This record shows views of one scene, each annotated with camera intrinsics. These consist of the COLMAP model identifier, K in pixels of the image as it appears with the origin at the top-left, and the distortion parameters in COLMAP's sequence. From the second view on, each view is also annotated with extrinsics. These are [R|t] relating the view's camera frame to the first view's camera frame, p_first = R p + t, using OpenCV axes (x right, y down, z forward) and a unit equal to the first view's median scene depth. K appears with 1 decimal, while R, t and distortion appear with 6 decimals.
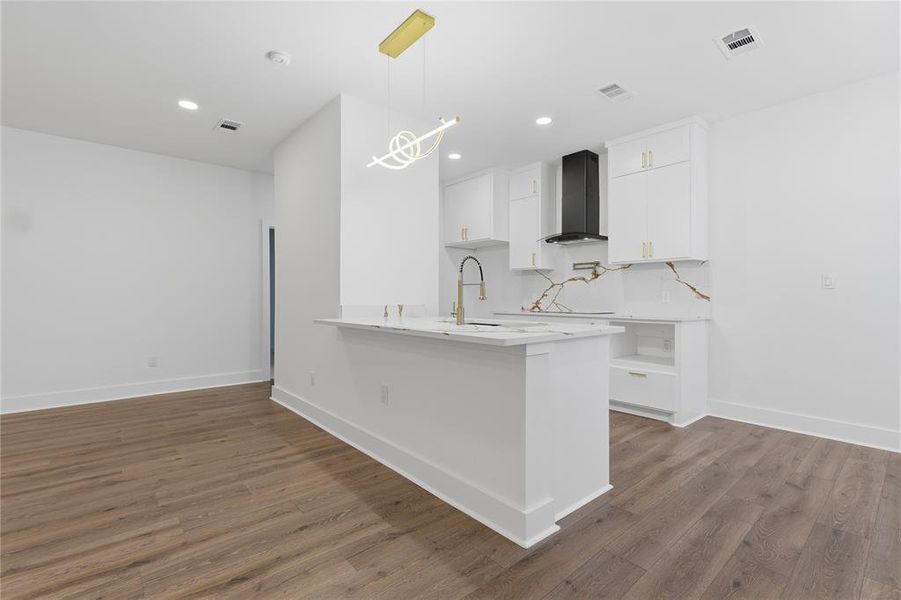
lens RADIAL K [[415.8, 0, 450.9], [0, 415.8, 292.3], [0, 0, 1]] dist [-0.002932, 0.000991]
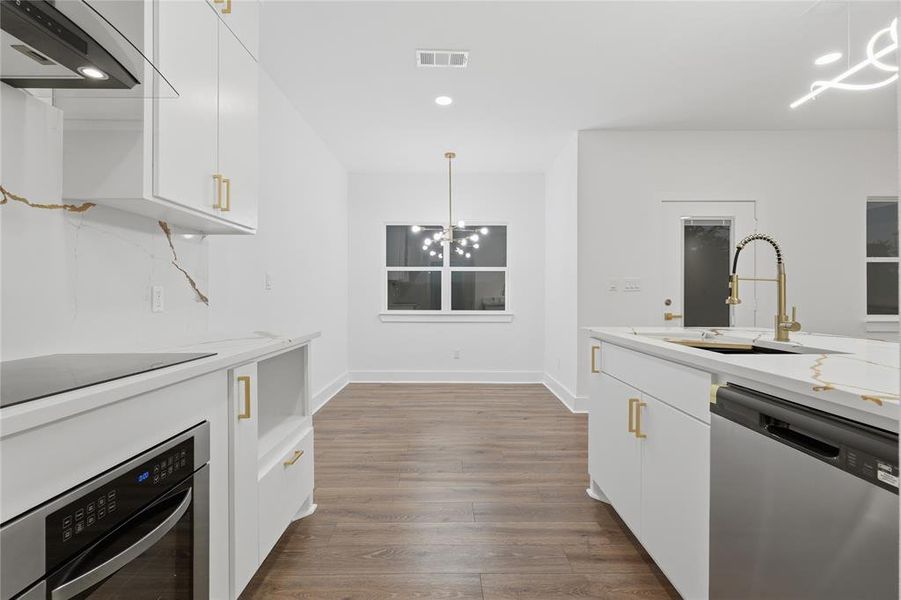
lens RADIAL K [[415.8, 0, 447.1], [0, 415.8, 297.0], [0, 0, 1]] dist [-0.002932, 0.000991]
pose [[-0.757277, -0.001062, 0.653093, -0.003532], [-0.006763, 0.999958, -0.006215, 0.014227], [-0.653058, -0.009124, -0.757253, 1.720207]]
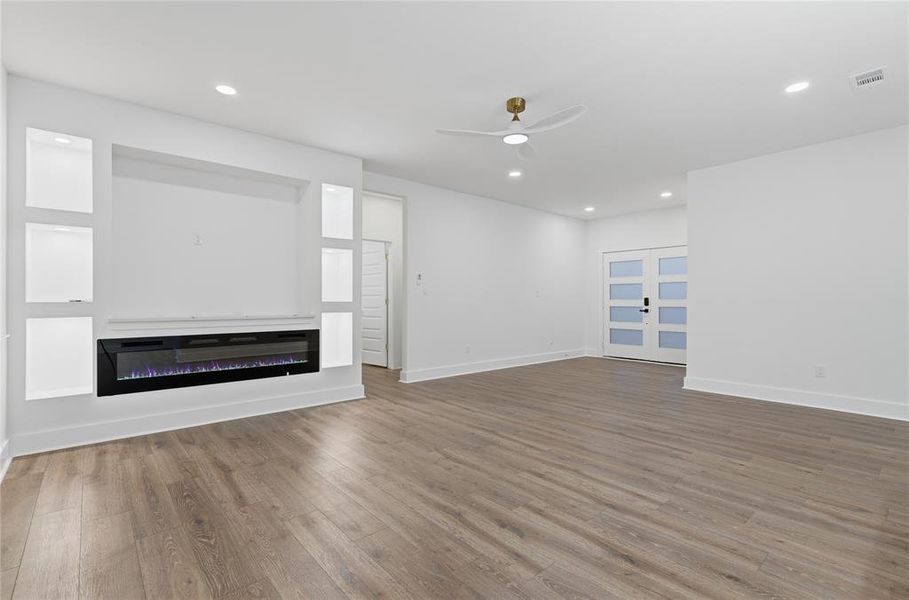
lens RADIAL K [[420.8, 0, 447.2], [0, 420.8, 299.8], [0, 0, 1]] dist [-0.003004, 0.002890]
pose [[-0.003278, -0.001003, -0.999994, 0.356206], [0.011077, 0.999938, -0.001039, 0.000778], [0.999933, -0.011081, -0.003267, 0.310900]]
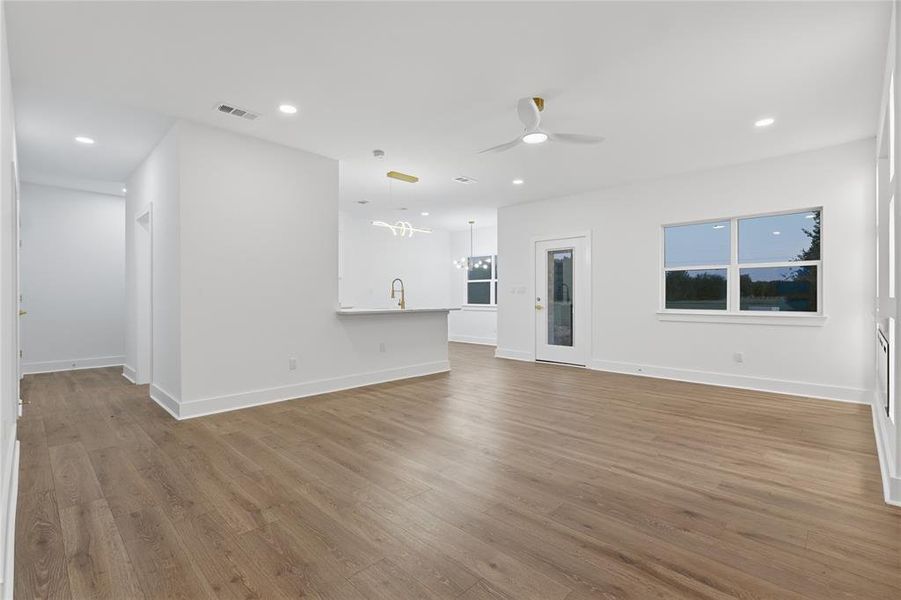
lens RADIAL K [[415.8, 0, 448.1], [0, 415.8, 298.1], [0, 0, 1]] dist [-0.002932, 0.000991]
pose [[-0.093852, -0.003679, 0.995579, -2.122492], [-0.010001, 0.999946, 0.002752, 0.009649], [-0.995536, -0.009698, -0.093883, 0.891438]]
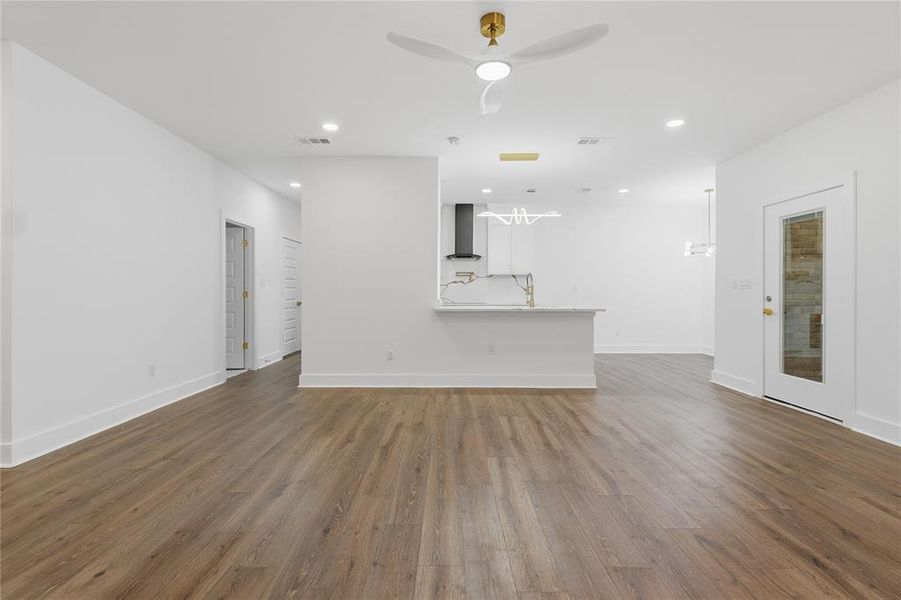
lens RADIAL K [[415.8, 0, 446.0], [0, 415.8, 301.5], [0, 0, 1]] dist [-0.002932, 0.000991]
pose [[0.650148, -0.014990, 0.759660, -1.637267], [-0.010126, 0.999546, 0.028390, -0.004891], [-0.759741, -0.026150, 0.649700, 0.007043]]
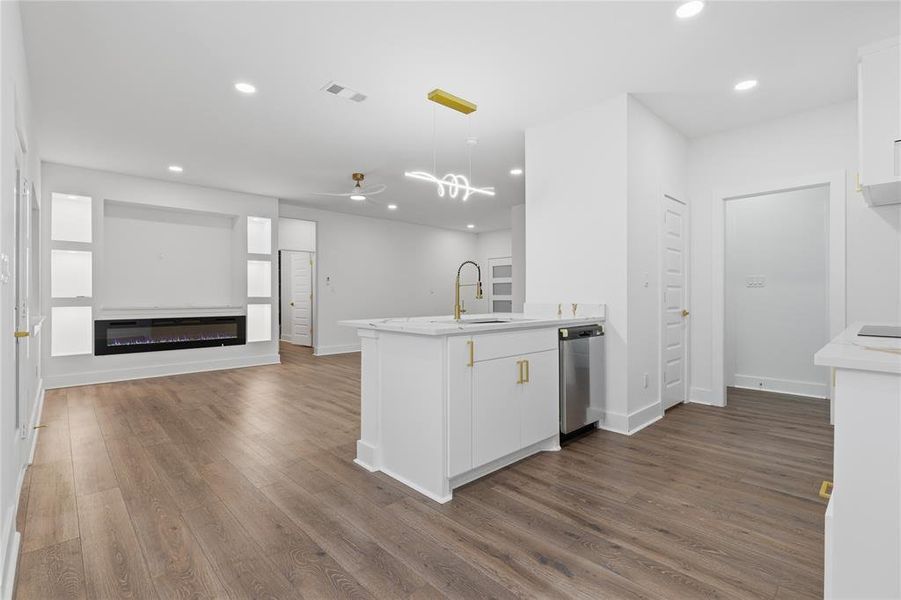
lens RADIAL K [[415.8, 0, 444.9], [0, 415.8, 294.3], [0, 0, 1]] dist [-0.002932, 0.000991]
pose [[0.039751, -0.003326, -0.999204, 1.145026], [0.013412, 0.999906, -0.002795, 0.007702], [0.999120, -0.013290, 0.039792, 0.852375]]
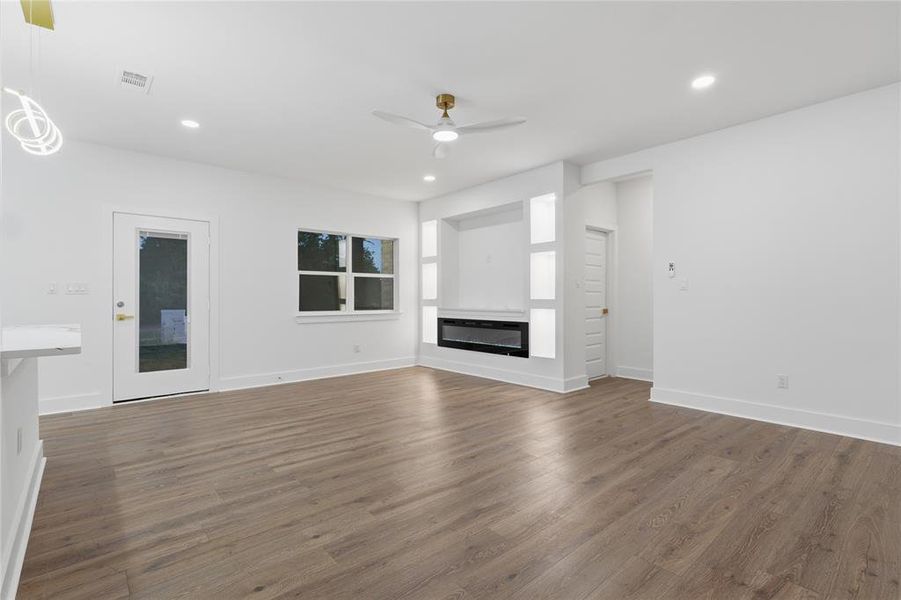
lens RADIAL K [[415.8, 0, 452.0], [0, 415.8, 300.2], [0, 0, 1]] dist [-0.002932, 0.000991]
pose [[-0.999829, 0.003035, -0.018259, -0.888428], [0.003118, 0.999985, -0.004524, 0.012505], [0.018245, -0.004581, -0.999823, 1.730023]]
